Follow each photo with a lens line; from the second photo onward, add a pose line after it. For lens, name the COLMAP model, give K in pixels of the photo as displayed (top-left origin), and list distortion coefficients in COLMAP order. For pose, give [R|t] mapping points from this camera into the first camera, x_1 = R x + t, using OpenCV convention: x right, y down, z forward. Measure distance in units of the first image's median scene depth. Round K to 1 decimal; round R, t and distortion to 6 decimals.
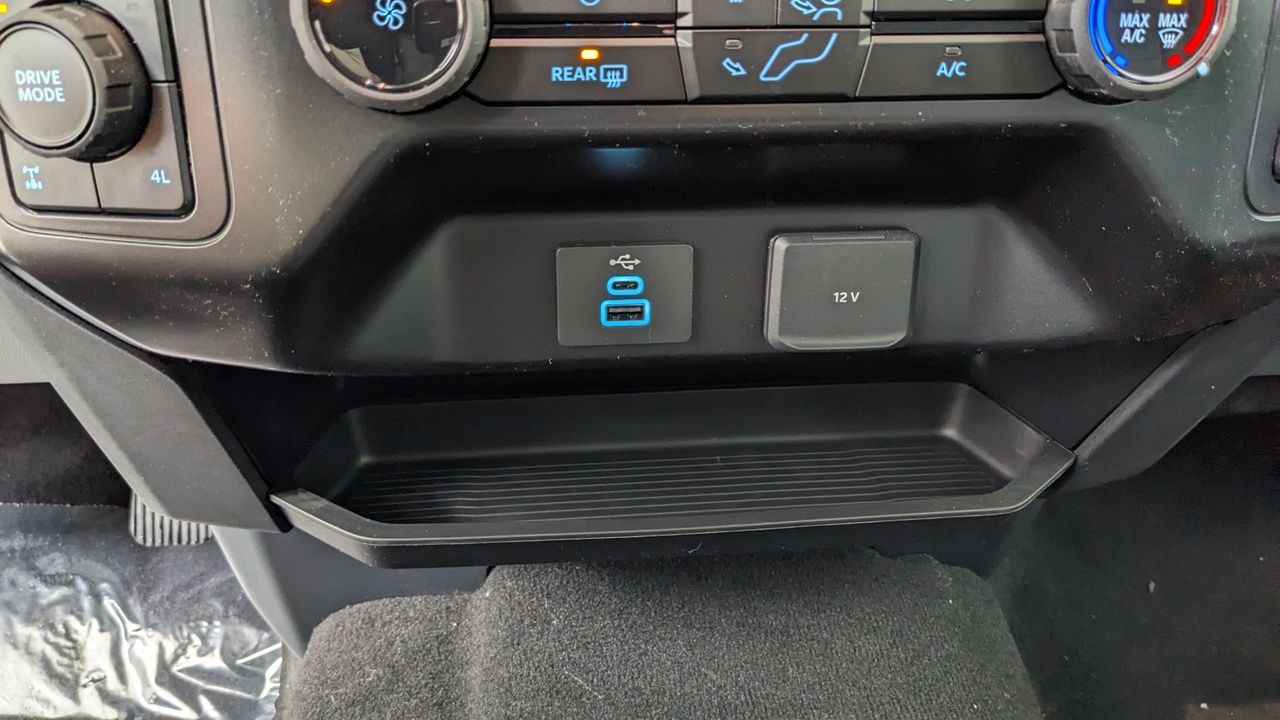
lens RADIAL K [[997.4, 0, 642.9], [0, 997.4, 360.7], [0, 0, 1]] dist [0.003536, -0.076931]
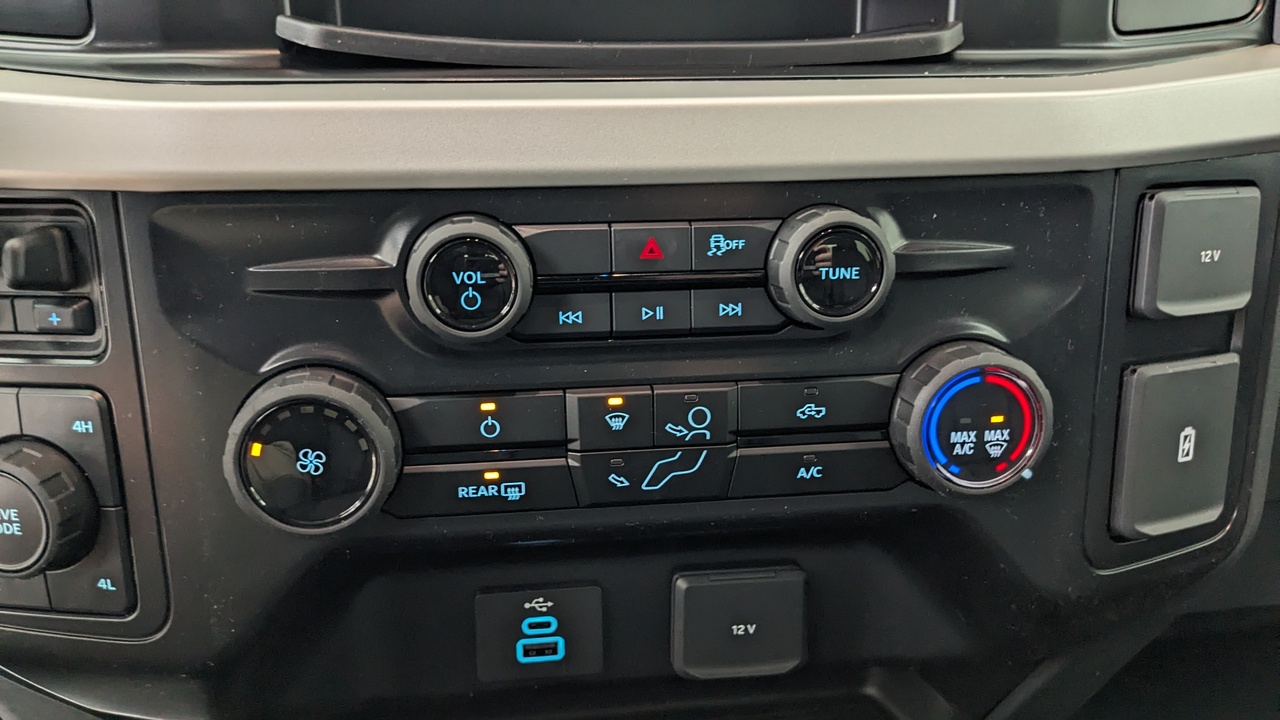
lens RADIAL K [[989.8, 0, 637.8], [0, 989.8, 359.9], [0, 0, 1]] dist [0.027551, -0.116493]
pose [[0.999361, -0.021474, 0.028574, 0.084198], [0.025156, 0.990460, -0.135484, -0.278451], [-0.025392, 0.136117, 0.990367, -0.145378]]
